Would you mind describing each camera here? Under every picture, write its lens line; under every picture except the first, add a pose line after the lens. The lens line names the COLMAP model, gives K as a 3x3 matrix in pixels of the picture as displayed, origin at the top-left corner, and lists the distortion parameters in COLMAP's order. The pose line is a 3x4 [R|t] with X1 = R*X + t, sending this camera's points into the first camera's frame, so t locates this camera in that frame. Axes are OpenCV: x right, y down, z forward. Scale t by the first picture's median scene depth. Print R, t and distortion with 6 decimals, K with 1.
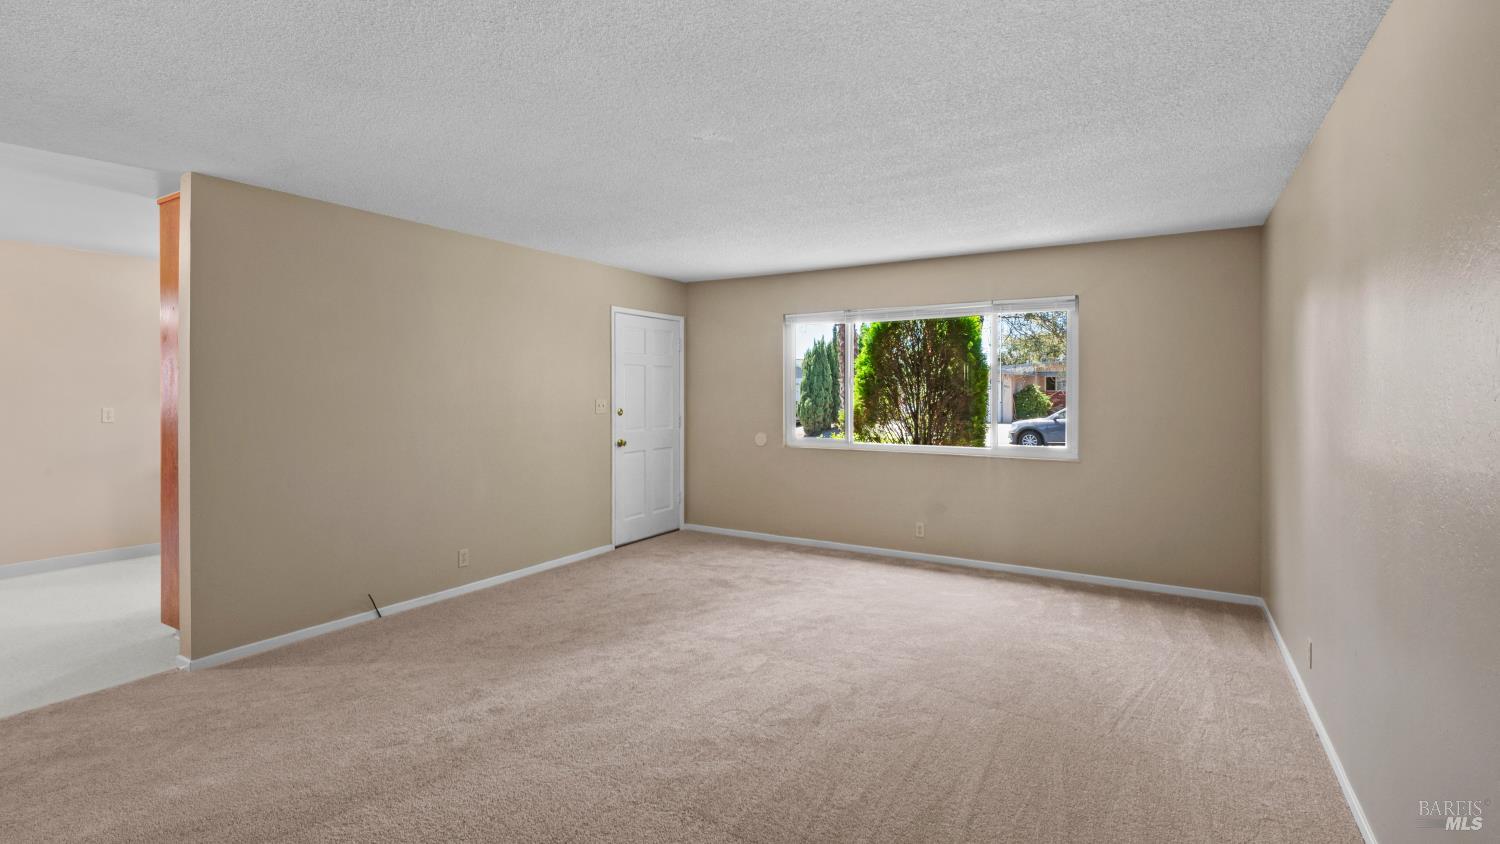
lens RADIAL K [[677.0, 0, 757.1], [0, 677.0, 410.9], [0, 0, 1]] dist [0.007787, 0.000243]
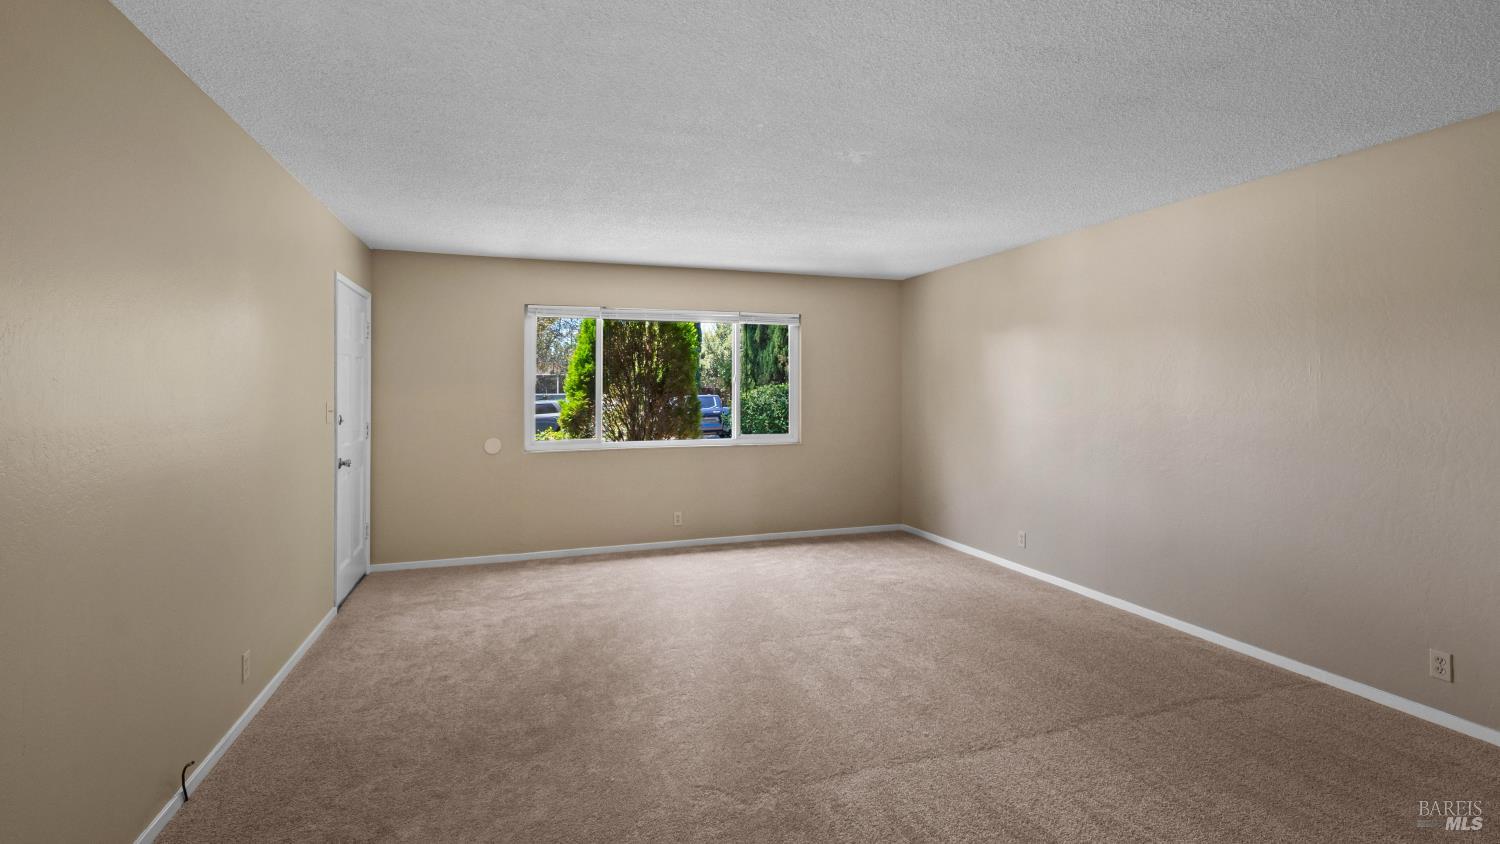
lens RADIAL K [[677.0, 0, 757.1], [0, 677.0, 410.9], [0, 0, 1]] dist [0.007787, 0.000243]
pose [[0.647654, -0.028333, 0.761408, -0.468127], [0.028908, 0.999503, 0.012604, -0.004507], [-0.761386, 0.013848, 0.648151, 0.200132]]
